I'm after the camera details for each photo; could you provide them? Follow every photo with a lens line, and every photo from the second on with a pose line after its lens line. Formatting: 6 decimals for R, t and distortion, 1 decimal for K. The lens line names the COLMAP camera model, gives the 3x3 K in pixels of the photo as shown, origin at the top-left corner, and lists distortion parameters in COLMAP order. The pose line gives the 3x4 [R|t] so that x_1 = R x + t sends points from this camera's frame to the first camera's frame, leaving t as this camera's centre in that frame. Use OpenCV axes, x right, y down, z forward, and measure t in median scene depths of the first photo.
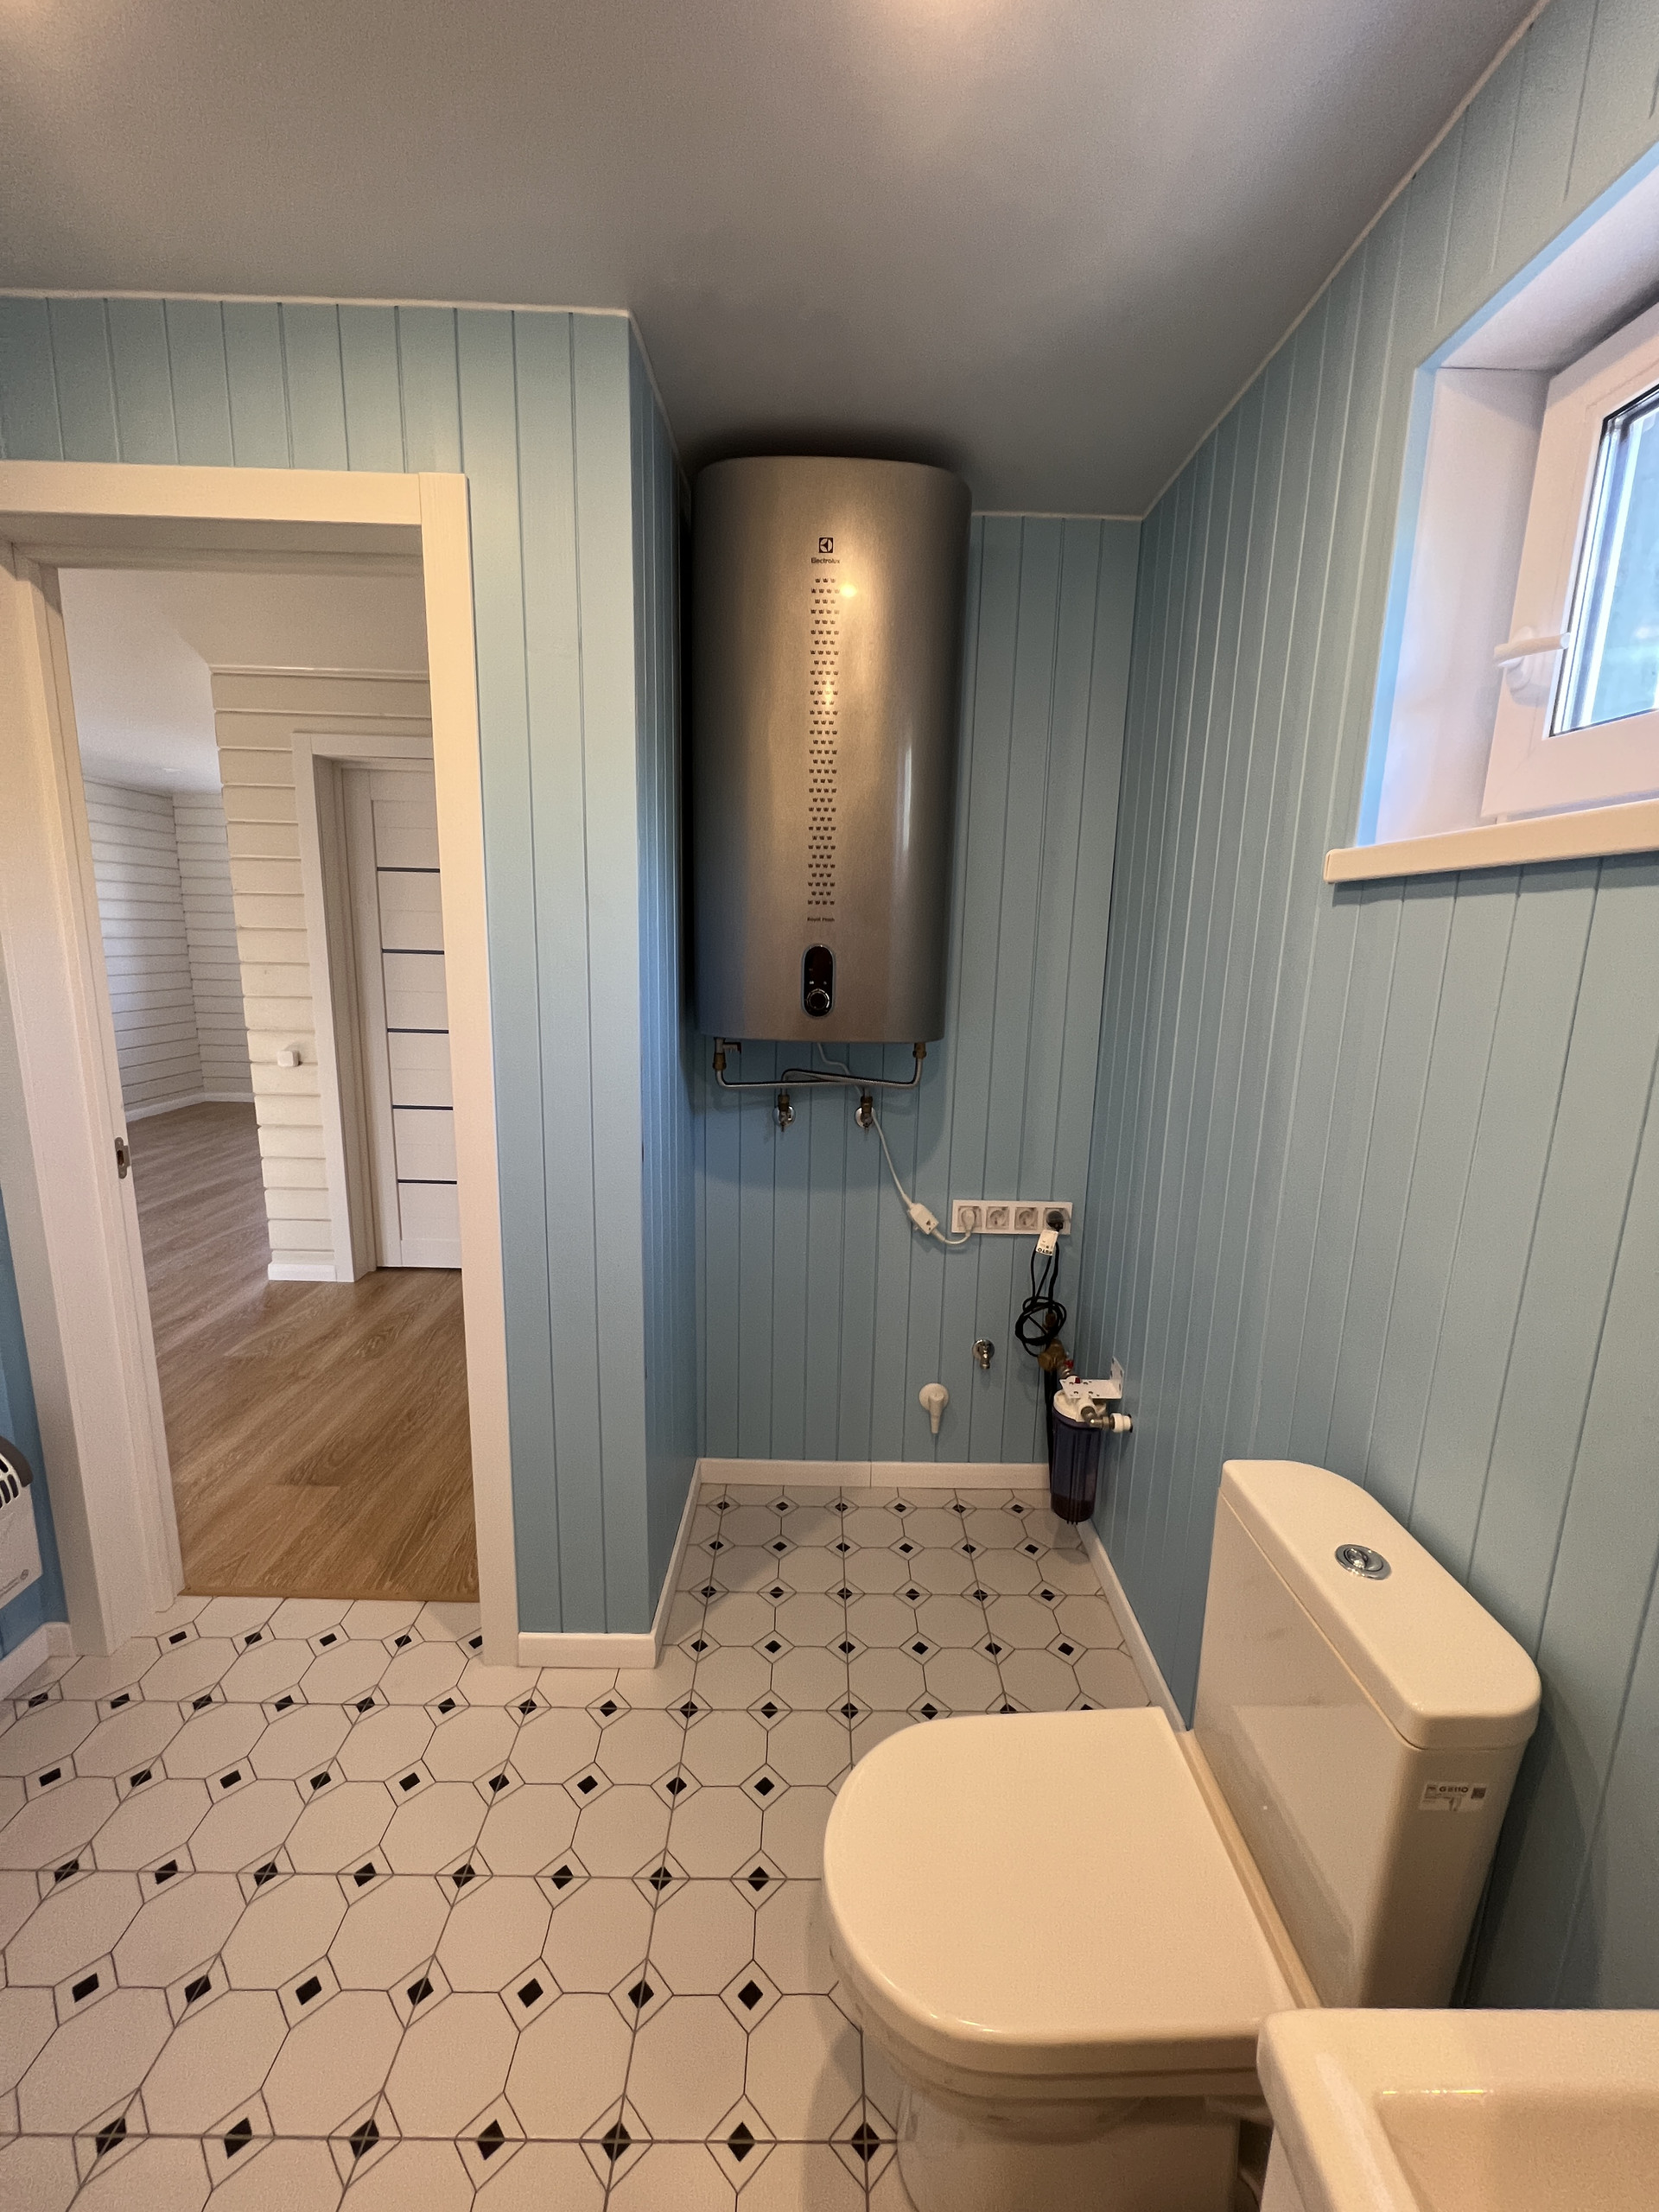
lens RADIAL K [[883.0, 0, 829.8], [0, 883.0, 1099.3], [0, 0, 1]] dist [0.000001, -0.000064]
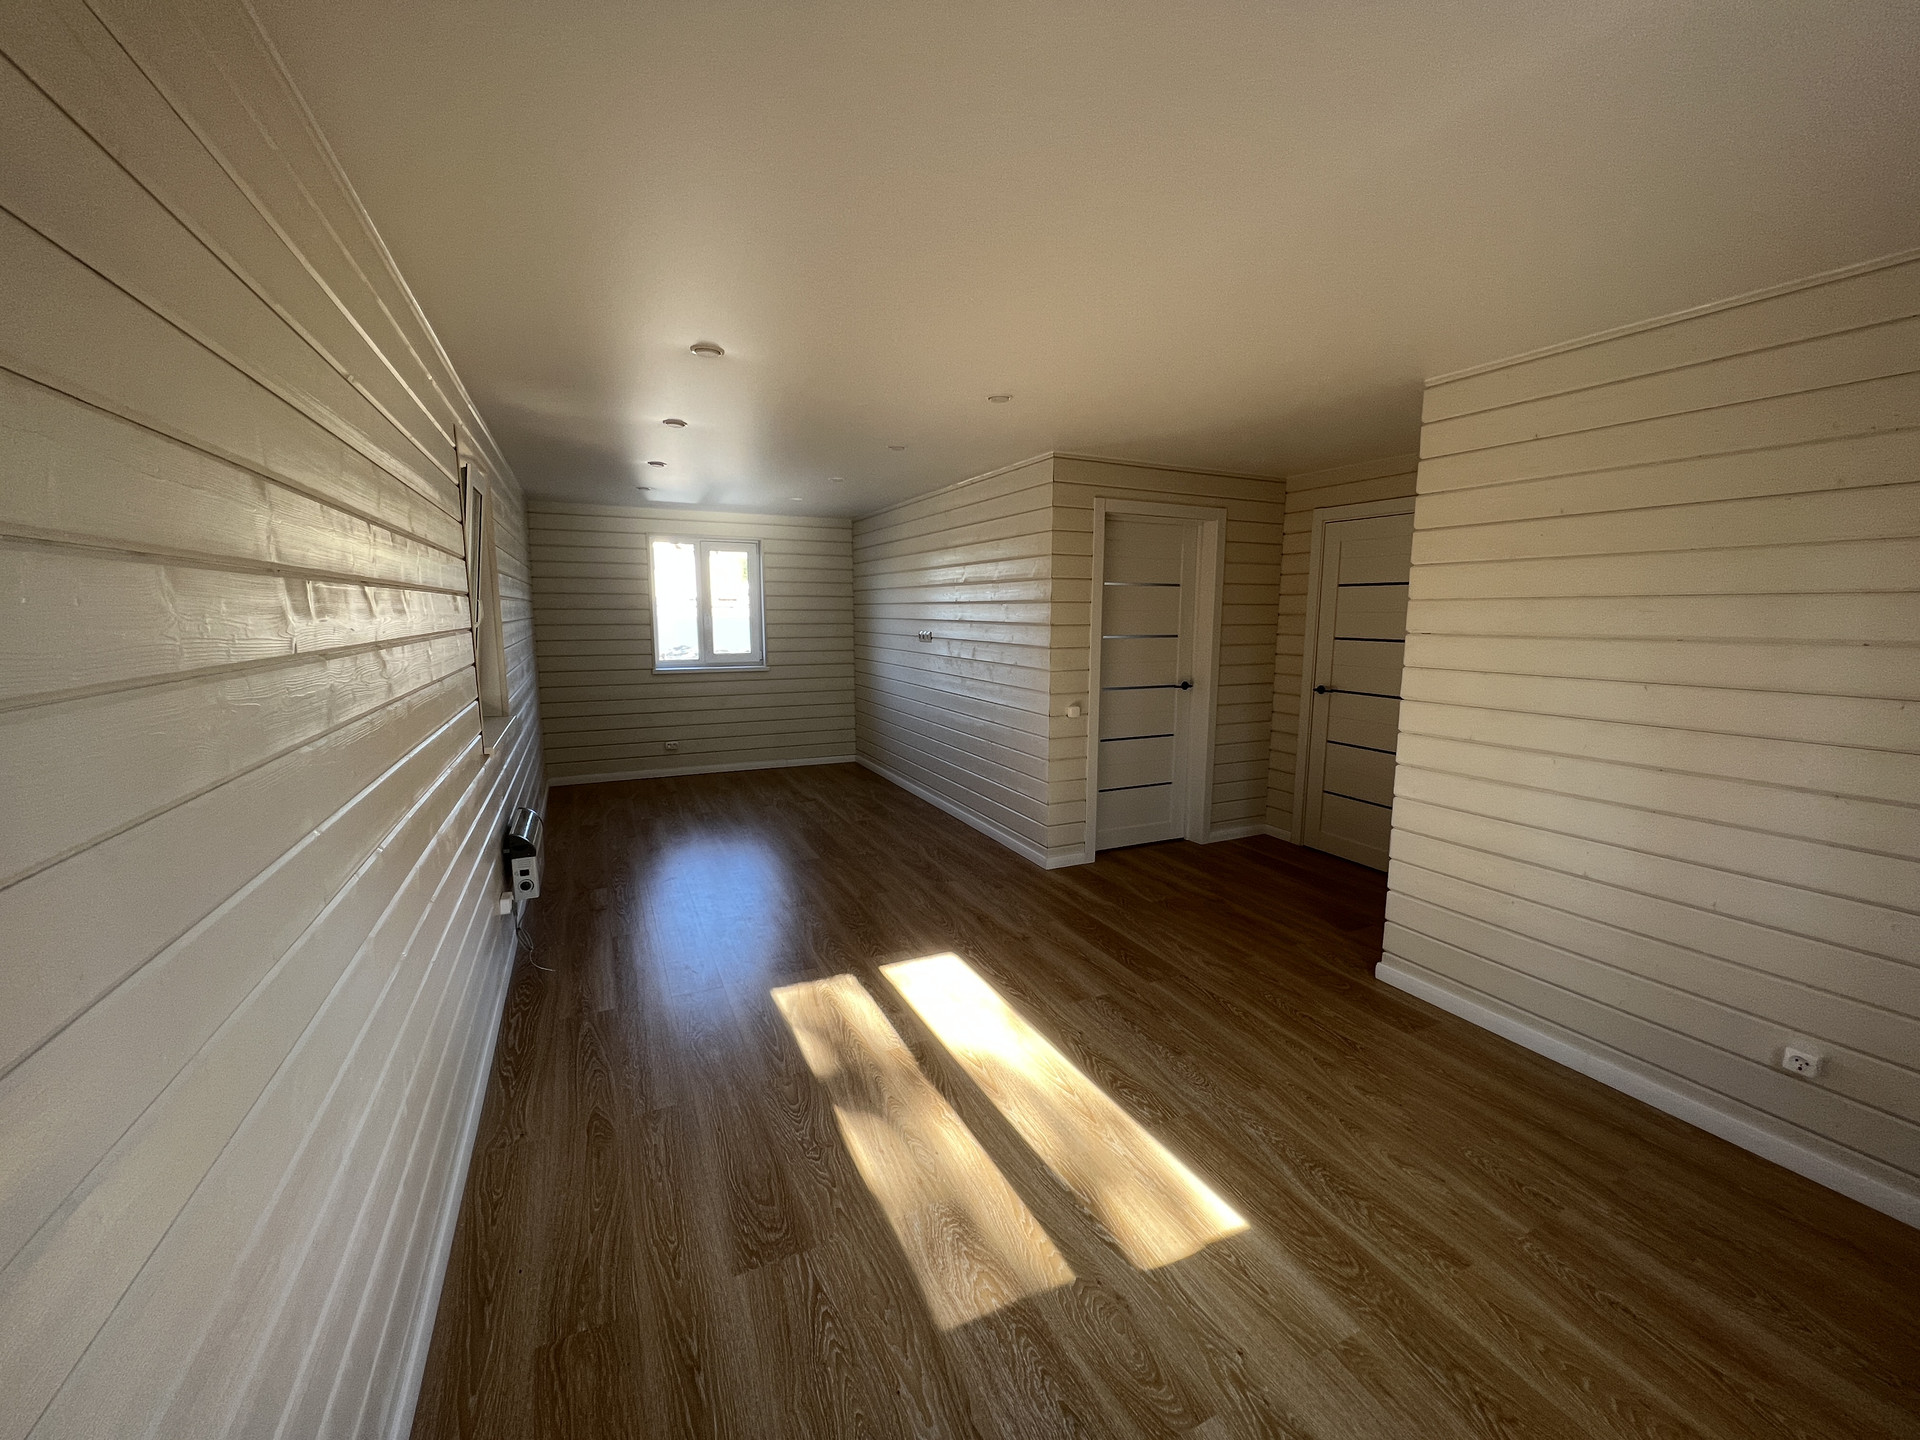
lens RADIAL K [[766.4, 0, 954.4], [0, 766.4, 715.6], [0, 0, 1]] dist [0.000001, -0.000064]
pose [[0.908453, -0.076647, 0.410899, -1.400060], [0.095830, 0.995051, -0.026259, -0.026696], [-0.406853, 0.063232, 0.911303, -0.086998]]
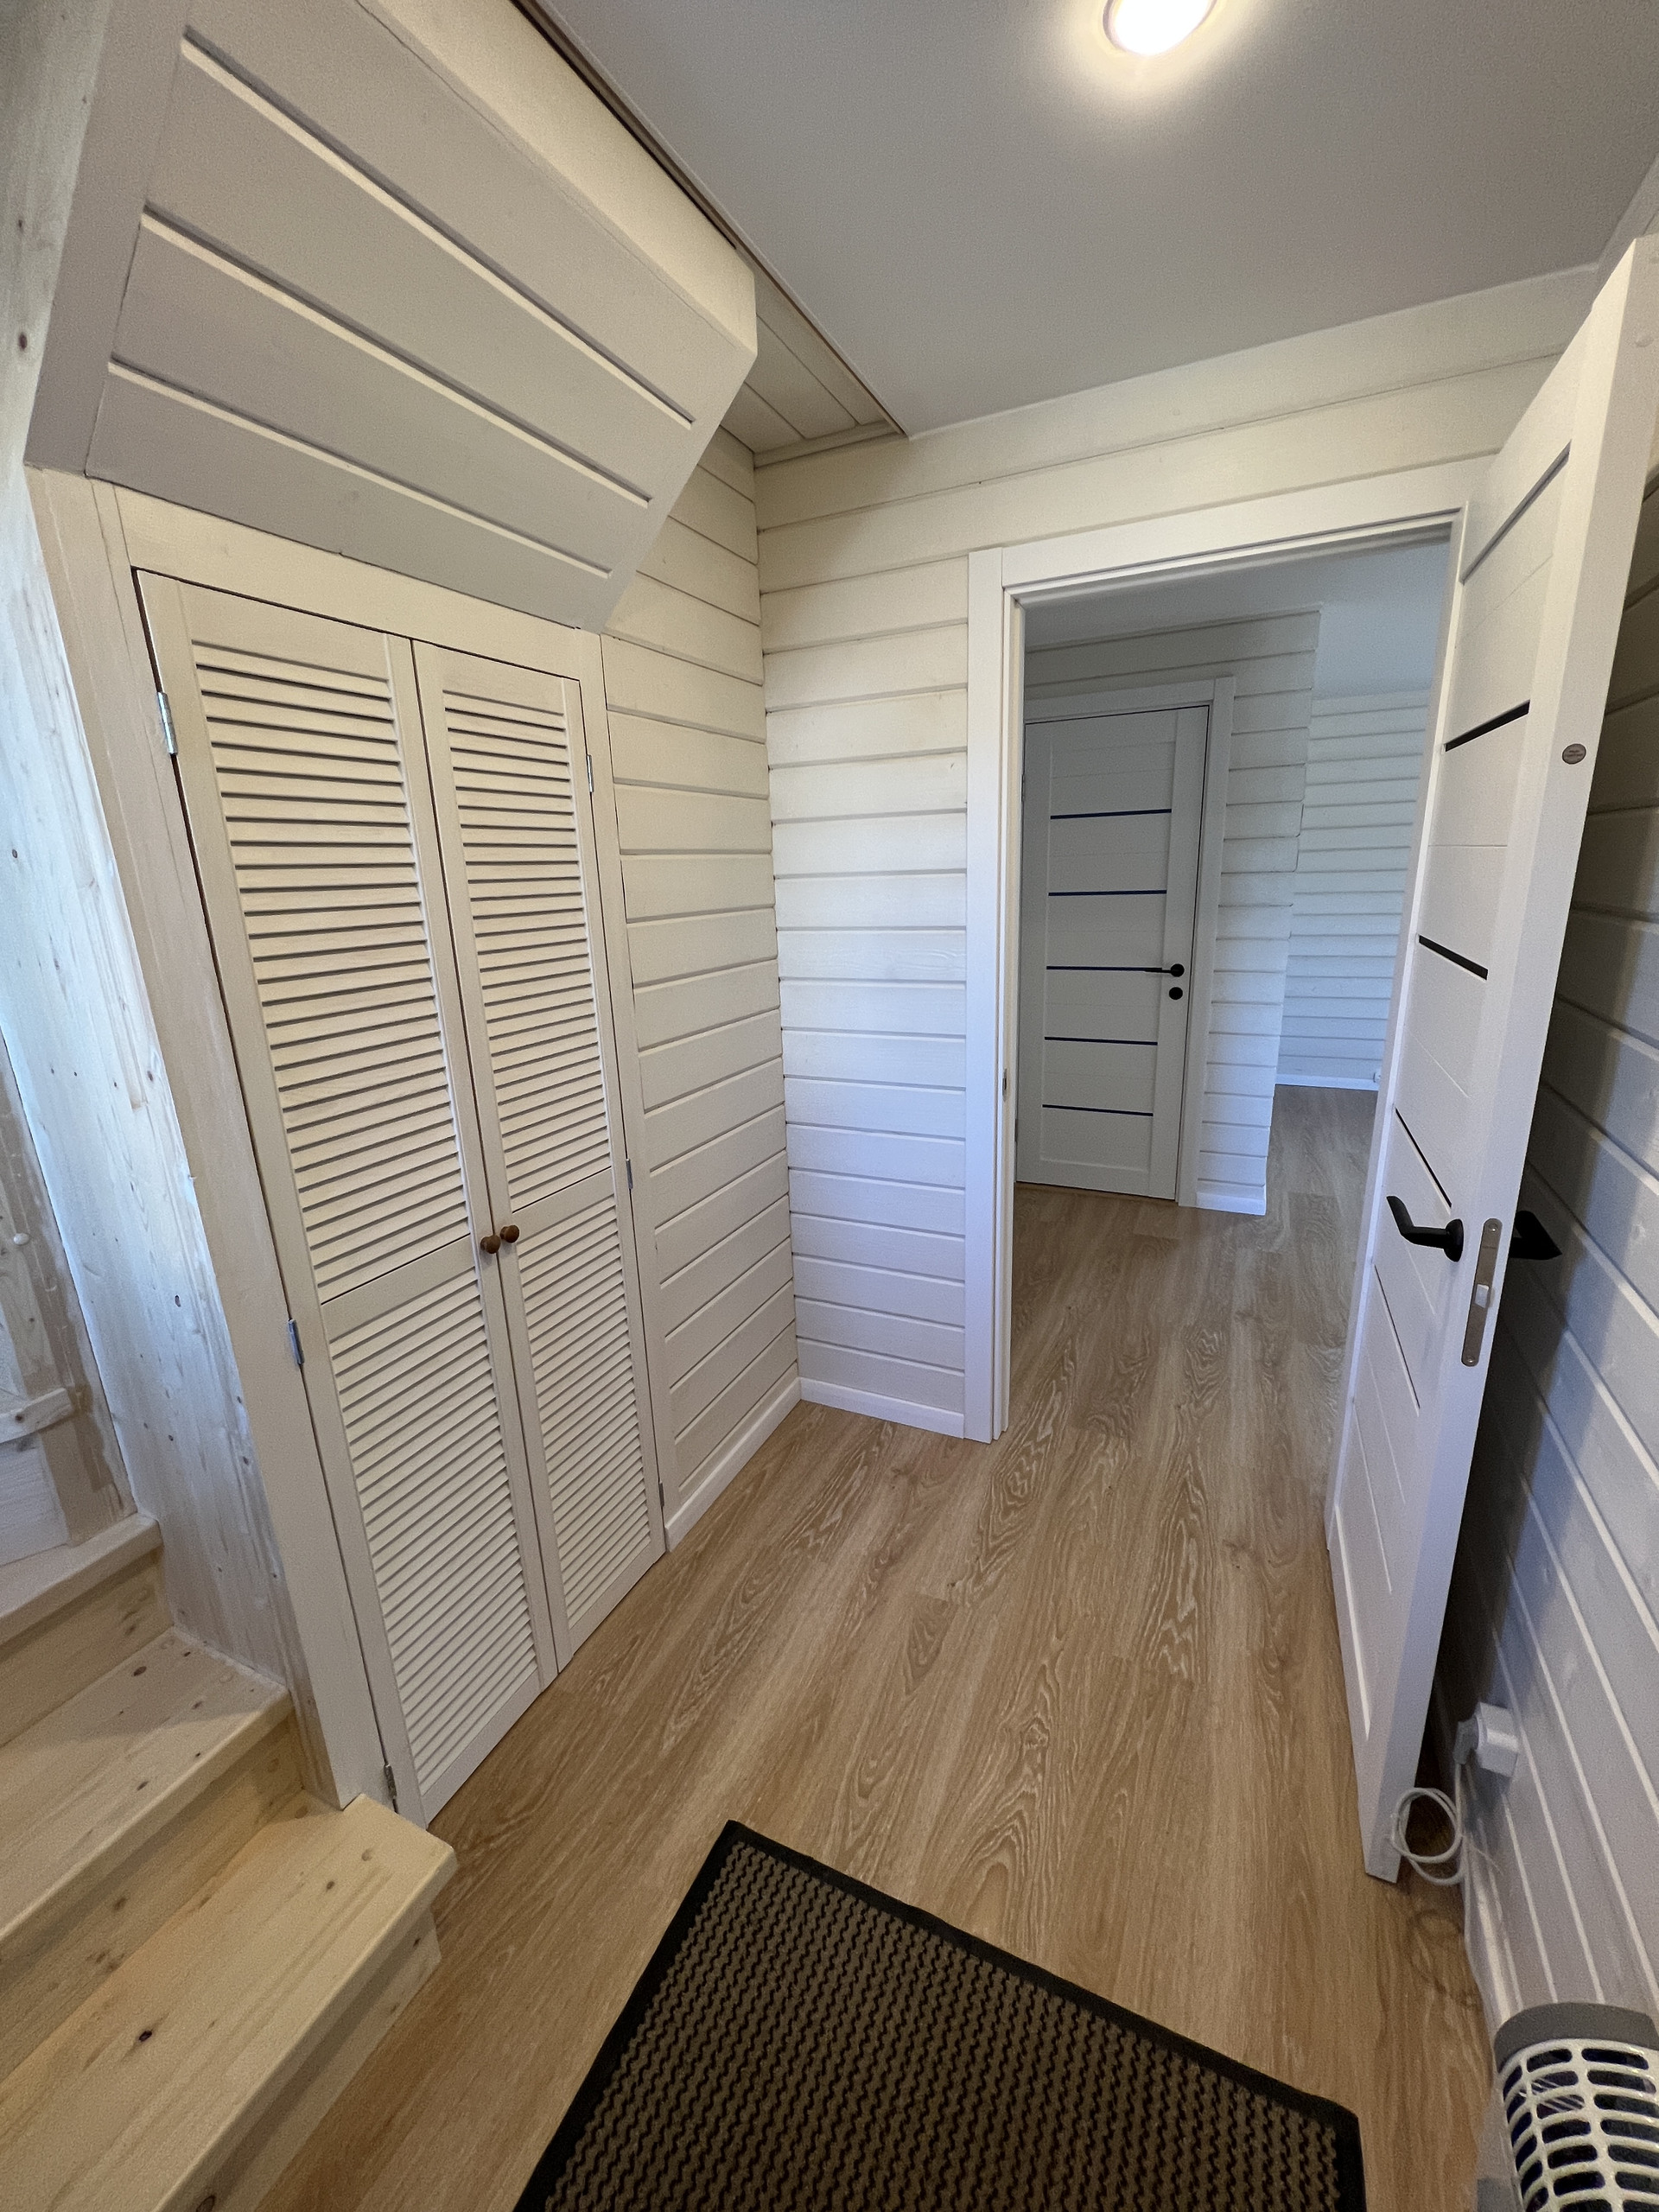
lens RADIAL K [[889.3, 0, 834.4], [0, 889.3, 1101.3], [0, 0, 1]] dist [-0.000808, 0.000252]
pose [[-0.904234, -0.101206, 0.414871, -0.500182], [0.092787, 0.901737, 0.422209, -0.347098], [-0.416835, 0.420270, -0.805991, 1.707048]]
